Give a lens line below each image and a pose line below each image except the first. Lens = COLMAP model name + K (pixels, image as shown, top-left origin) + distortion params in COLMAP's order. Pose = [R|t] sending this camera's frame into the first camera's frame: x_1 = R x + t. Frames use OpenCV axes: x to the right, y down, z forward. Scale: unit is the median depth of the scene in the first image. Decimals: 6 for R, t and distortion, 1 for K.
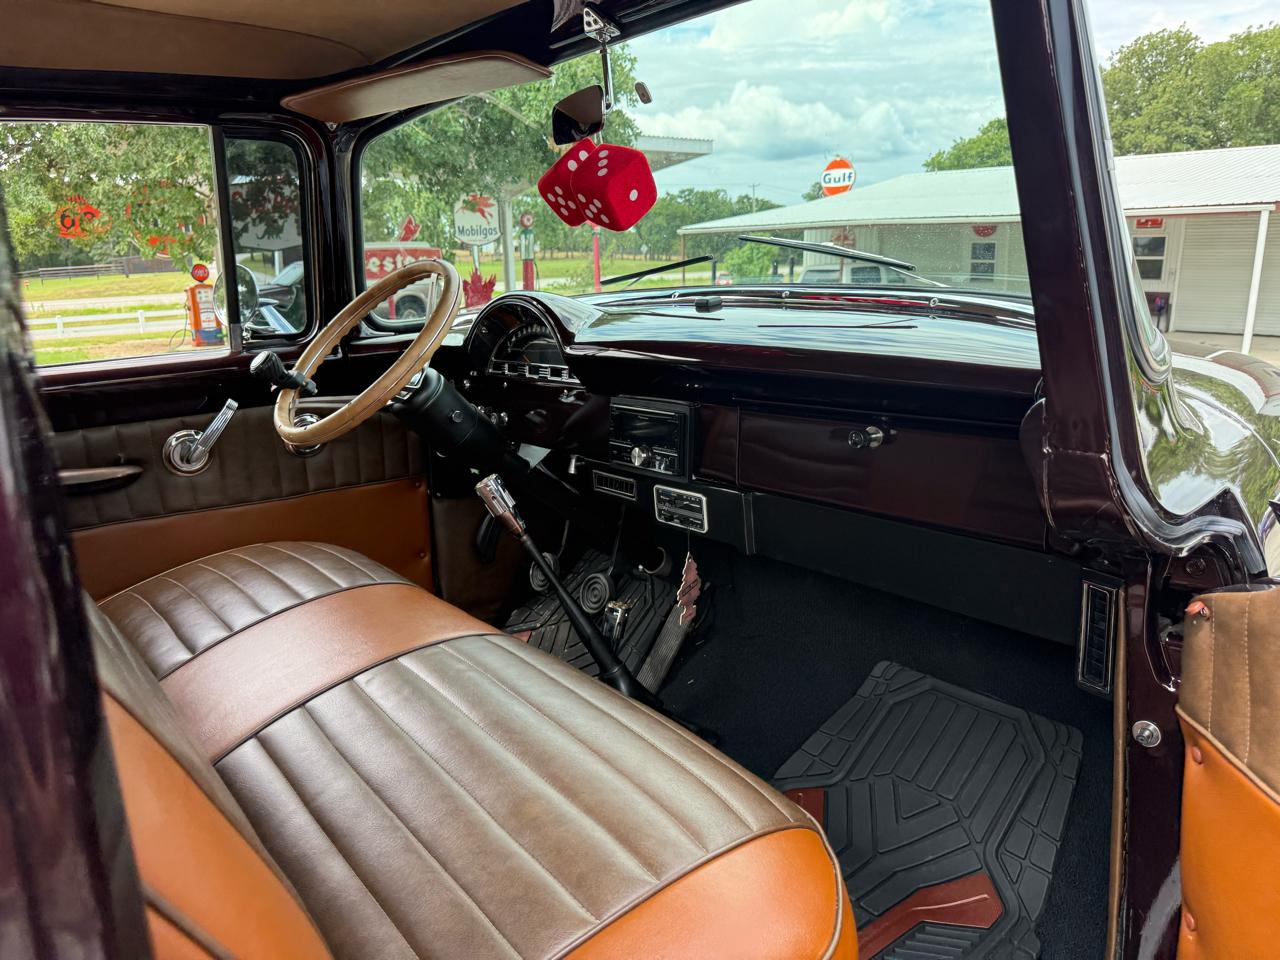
lens RADIAL K [[911.2, 0, 637.4], [0, 911.2, 485.0], [0, 0, 1]] dist [0.011141, -0.014999]
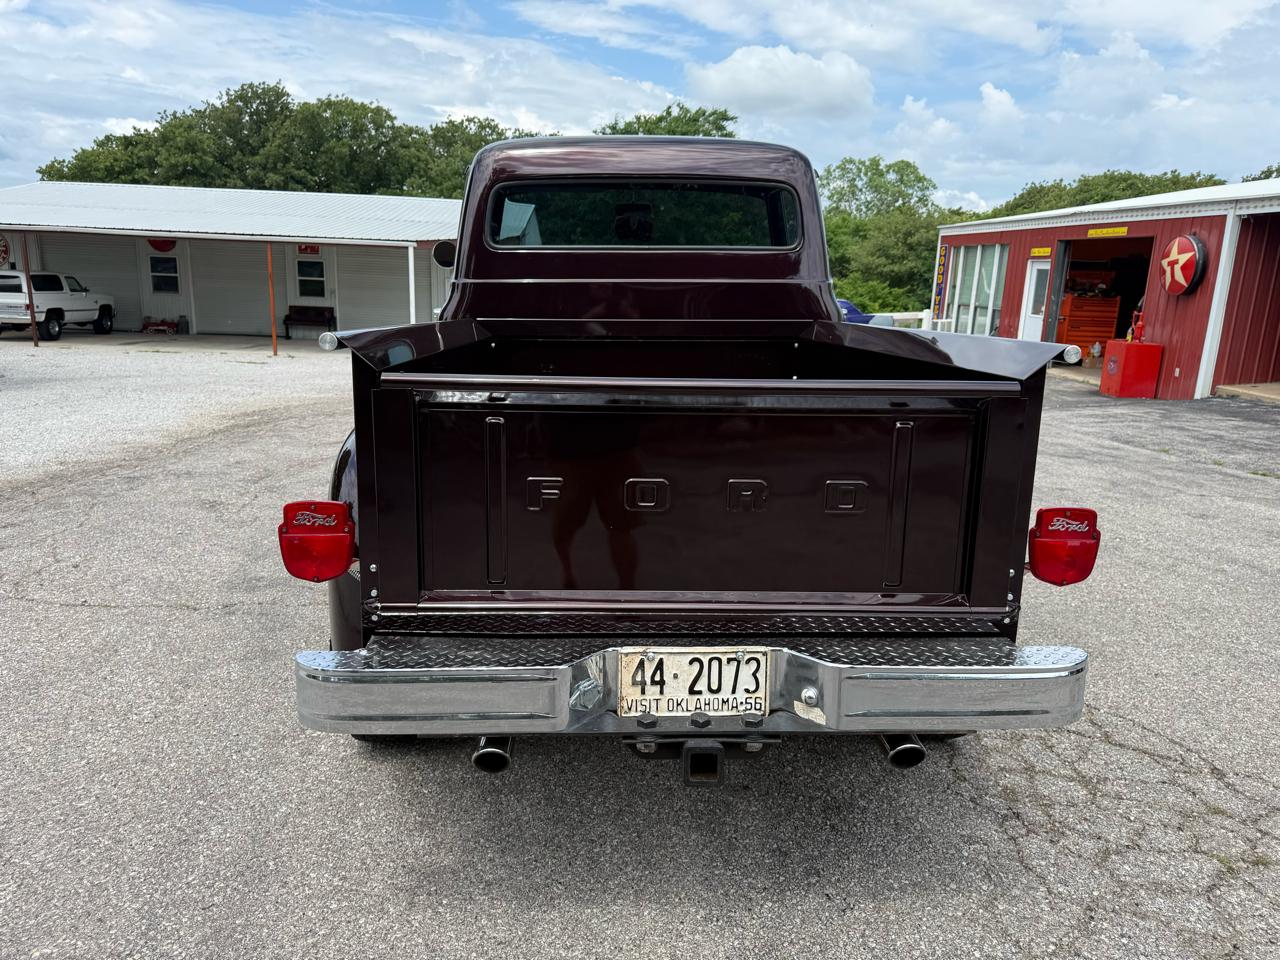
lens RADIAL K [[911.2, 0, 629.3], [0, 911.2, 485.2], [0, 0, 1]] dist [0.011141, -0.014999]
pose [[0.617827, -0.133041, 0.774977, -0.100776], [0.150883, 0.987326, 0.049208, 0.016729], [-0.771702, 0.086529, 0.630071, -0.040431]]
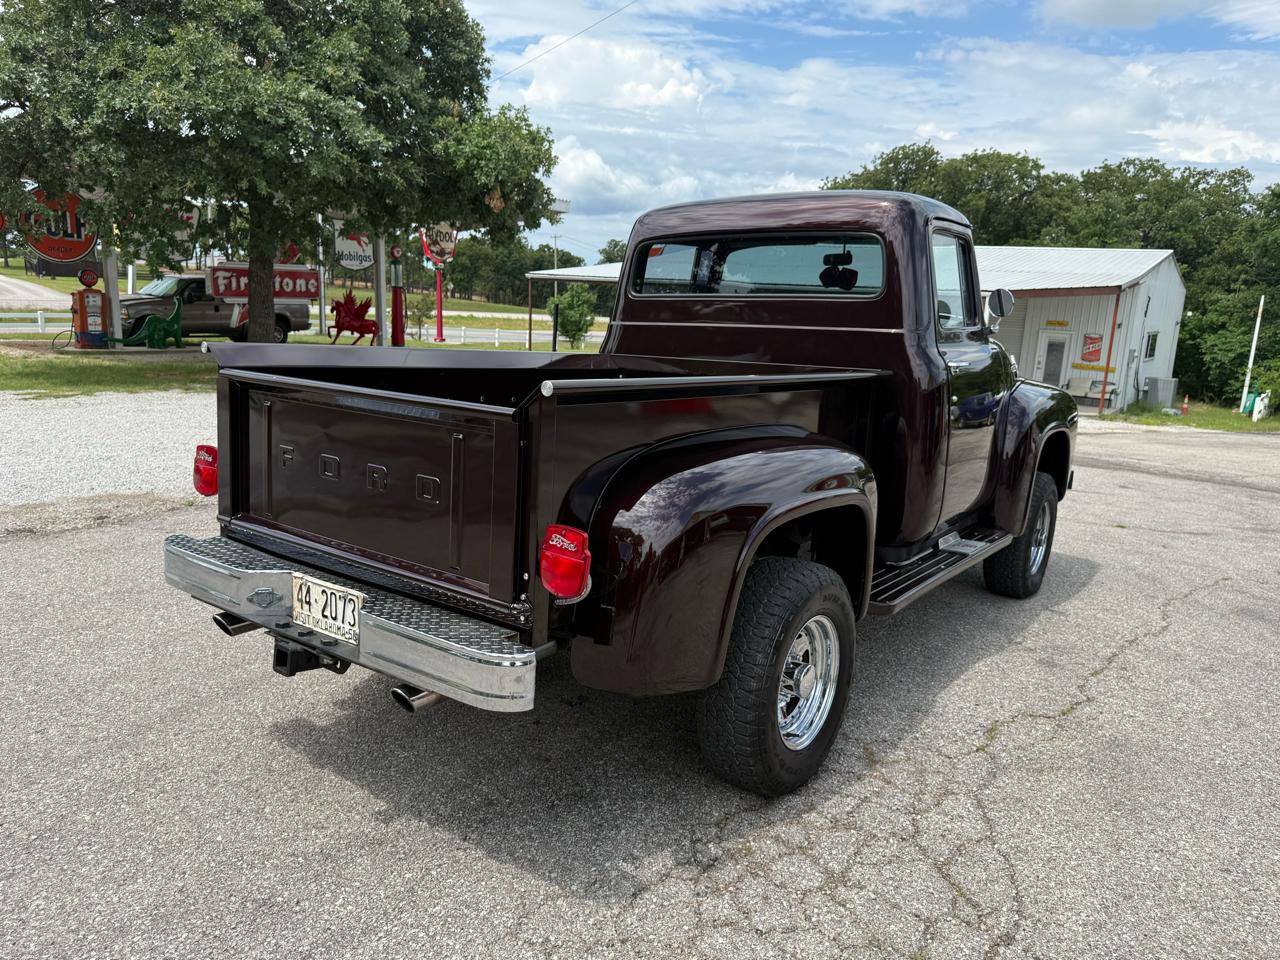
lens RADIAL K [[911.2, 0, 644.7], [0, 911.2, 485.4], [0, 0, 1]] dist [0.011141, -0.014999]
pose [[0.970200, 0.026124, 0.240894, -0.057139], [-0.014761, 0.998697, -0.048853, 0.023873], [-0.241857, 0.043841, 0.969321, -0.080201]]
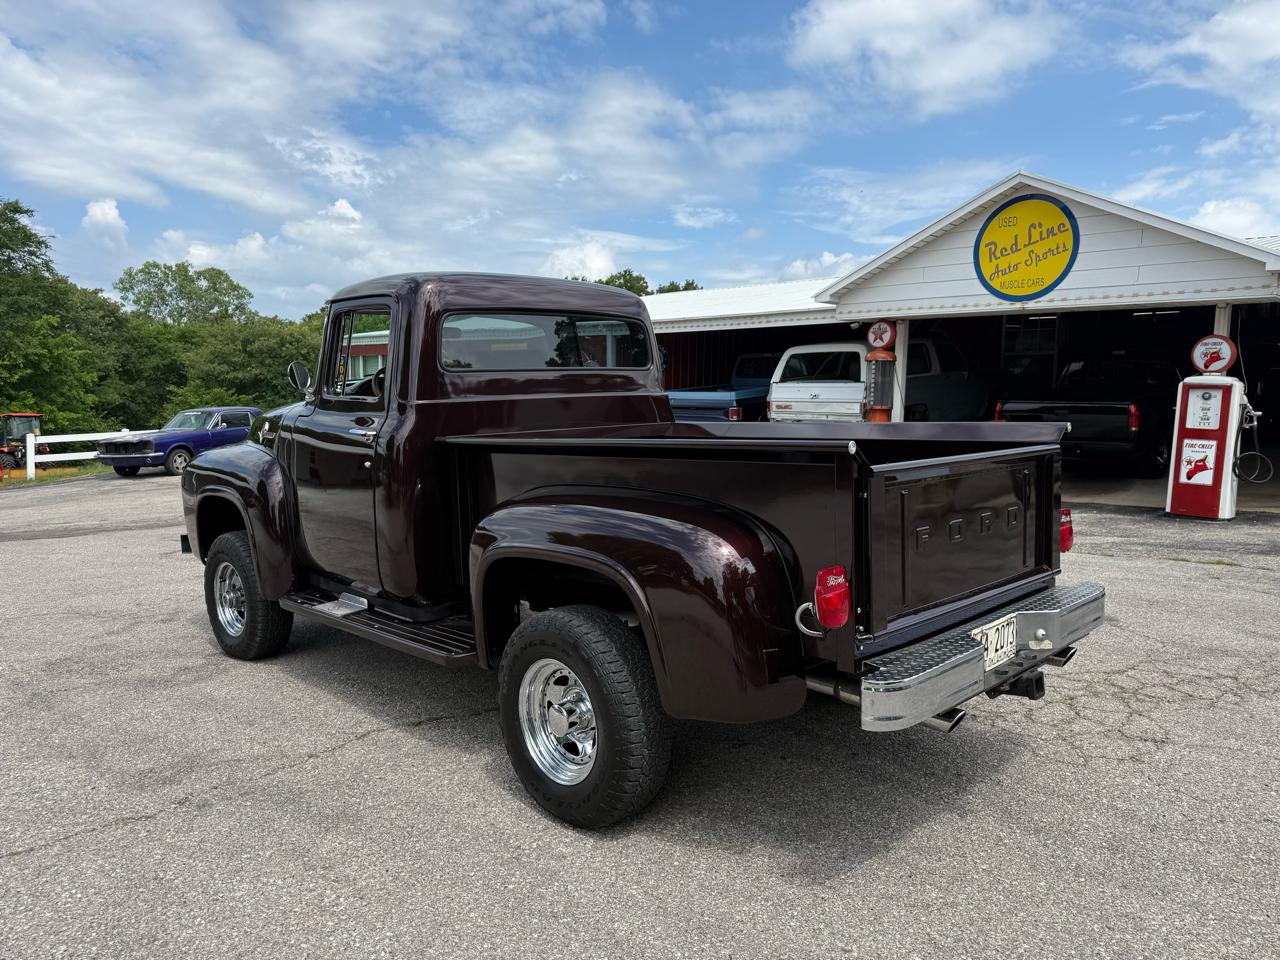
lens RADIAL K [[911.2, 0, 641.7], [0, 911.2, 476.7], [0, 0, 1]] dist [0.011141, -0.014999]
pose [[-0.078973, -0.067830, 0.994566, -0.138579], [0.247645, 0.965072, 0.085483, 0.001646], [-0.965627, 0.253050, -0.059417, 0.019420]]
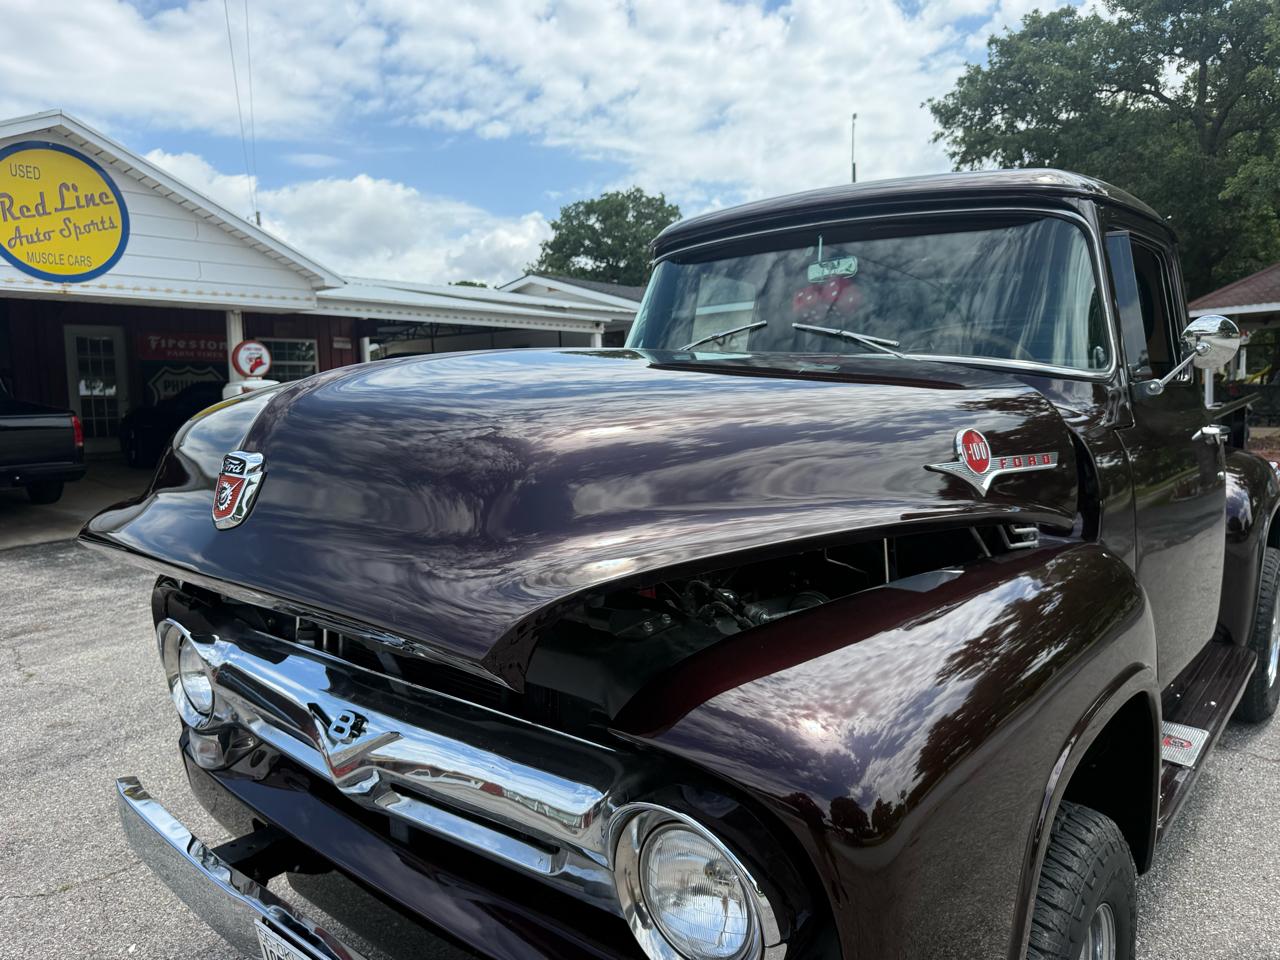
lens RADIAL K [[911.2, 0, 629.3], [0, 911.2, 485.4], [0, 0, 1]] dist [0.011141, -0.014999]
pose [[-0.991521, 0.058986, -0.115786, 0.029002], [0.015000, 0.937033, 0.348918, -0.025553], [0.129077, 0.344223, -0.929973, 0.109884]]
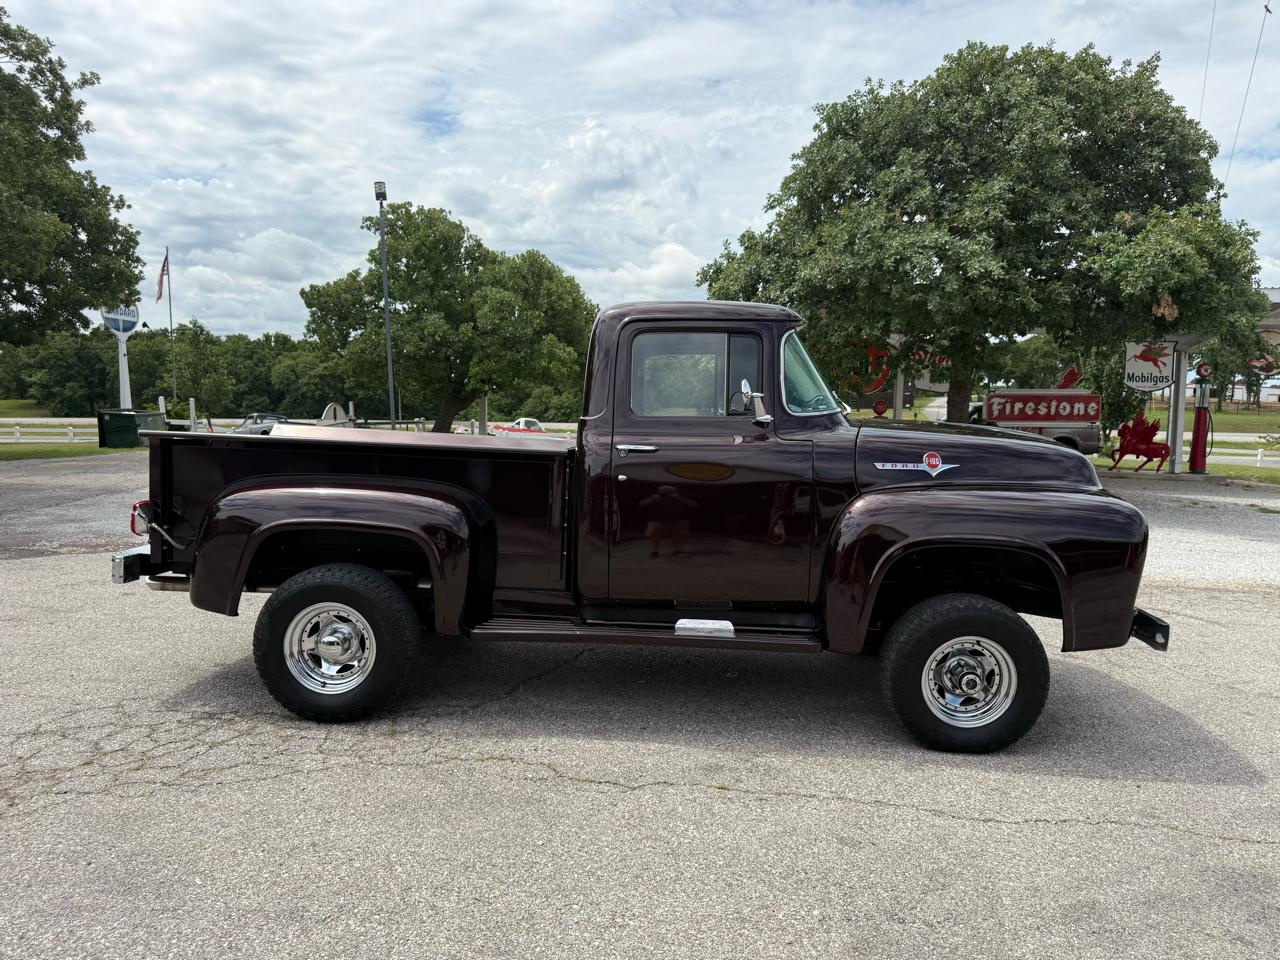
lens RADIAL K [[911.2, 0, 650.1], [0, 911.2, 485.9], [0, 0, 1]] dist [0.011141, -0.014999]
pose [[0.742026, 0.105638, -0.661996, 0.070206], [-0.203807, 0.976312, -0.072650, 0.017522], [0.638640, 0.188827, 0.745978, -0.071178]]
